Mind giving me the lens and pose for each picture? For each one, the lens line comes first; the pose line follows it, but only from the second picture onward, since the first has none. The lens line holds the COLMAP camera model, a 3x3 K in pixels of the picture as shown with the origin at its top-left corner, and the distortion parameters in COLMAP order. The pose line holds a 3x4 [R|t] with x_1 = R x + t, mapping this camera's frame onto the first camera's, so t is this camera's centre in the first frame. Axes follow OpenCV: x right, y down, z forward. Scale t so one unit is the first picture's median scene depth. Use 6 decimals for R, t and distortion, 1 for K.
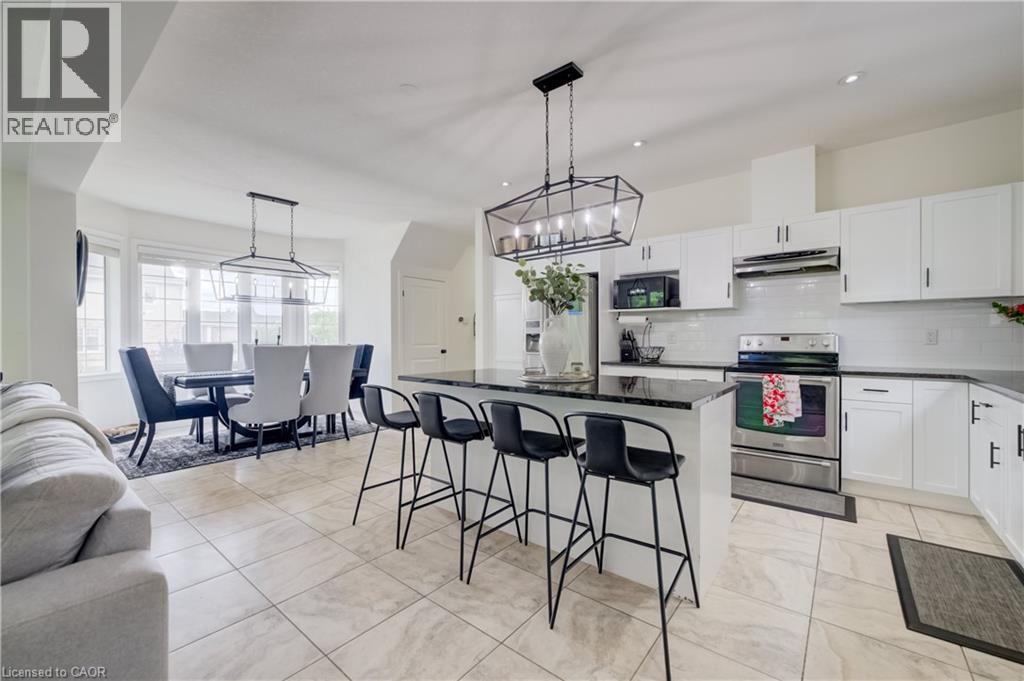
lens RADIAL K [[428.0, 0, 517.3], [0, 428.0, 337.7], [0, 0, 1]] dist [-0.000545, 0.000110]
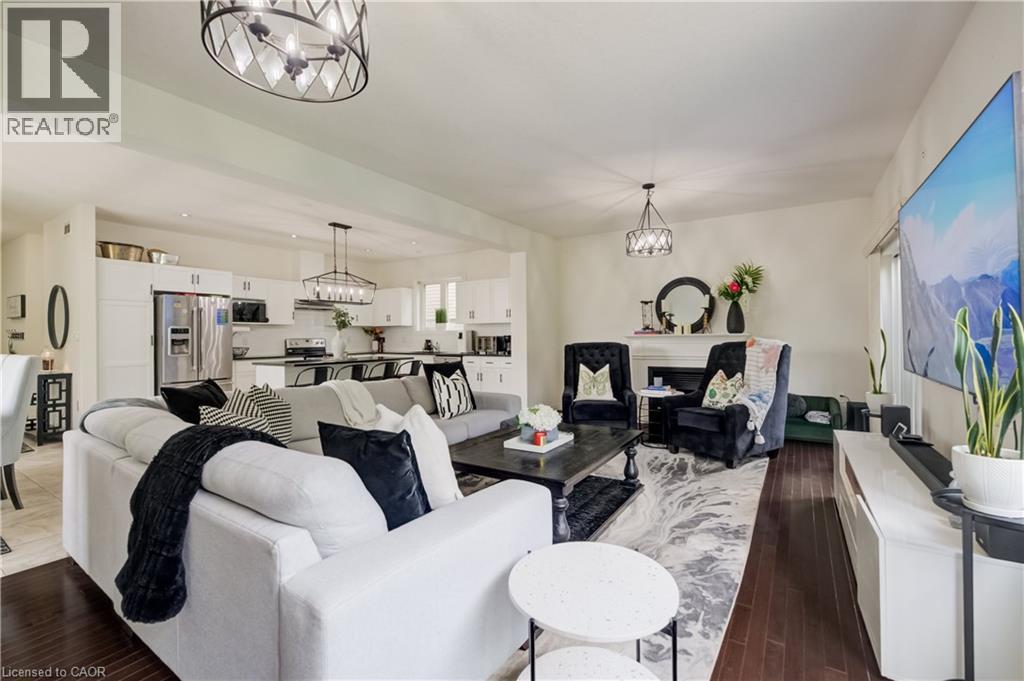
lens RADIAL K [[432.9, 0, 511.4], [0, 432.9, 341.2], [0, 0, 1]] dist [-0.009191, 0.000299]
pose [[-0.108121, -0.009878, 0.994089, -2.217155], [0.003959, 0.999938, 0.010367, -0.020331], [-0.994130, 0.005057, -0.108075, 0.360880]]
